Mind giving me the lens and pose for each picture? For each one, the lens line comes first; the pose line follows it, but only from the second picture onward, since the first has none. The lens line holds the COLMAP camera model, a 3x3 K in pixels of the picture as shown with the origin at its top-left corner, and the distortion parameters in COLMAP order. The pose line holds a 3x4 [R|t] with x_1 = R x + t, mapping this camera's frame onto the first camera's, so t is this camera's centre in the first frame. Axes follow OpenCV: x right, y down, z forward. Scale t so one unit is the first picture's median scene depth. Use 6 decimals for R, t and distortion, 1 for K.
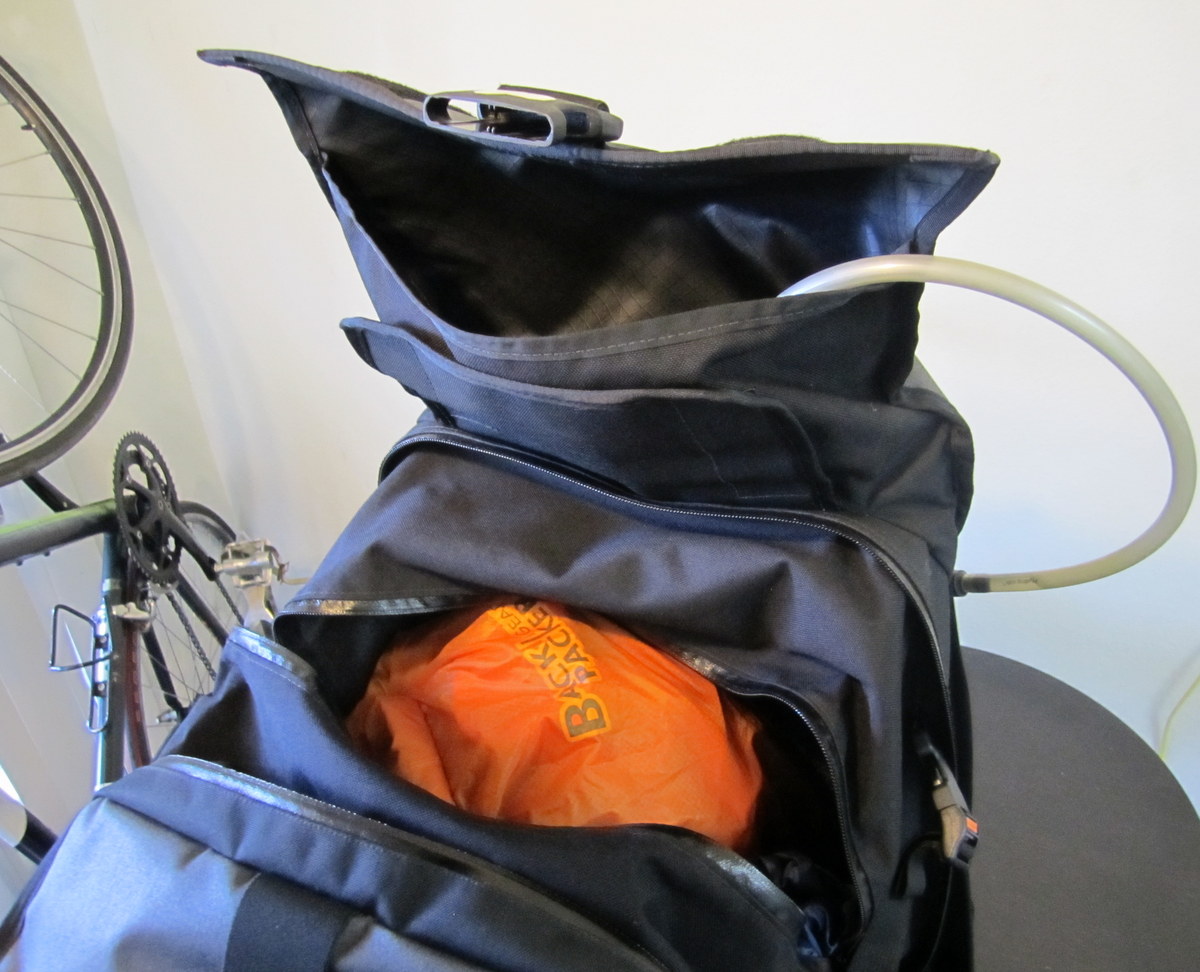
lens RADIAL K [[1042.6, 0, 601.1], [0, 1042.6, 486.0], [0, 0, 1]] dist [-0.085985, -0.004052]
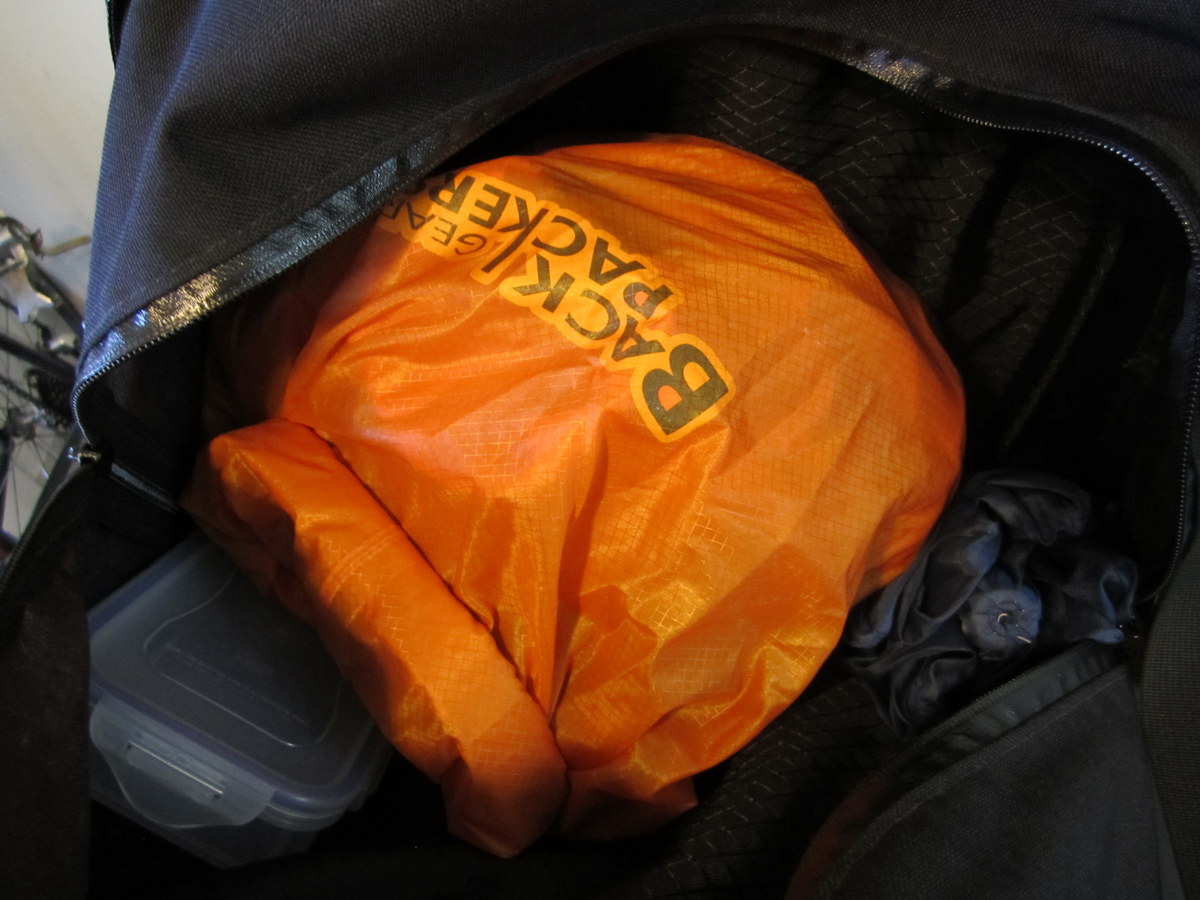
lens RADIAL K [[983.3, 0, 598.0], [0, 983.3, 452.1], [0, 0, 1]] dist [-0.012164, -0.005988]
pose [[0.943245, -0.314601, 0.106376, -0.103520], [0.244690, 0.874933, 0.417875, 0.049727], [-0.224535, -0.368129, 0.902256, 0.563327]]
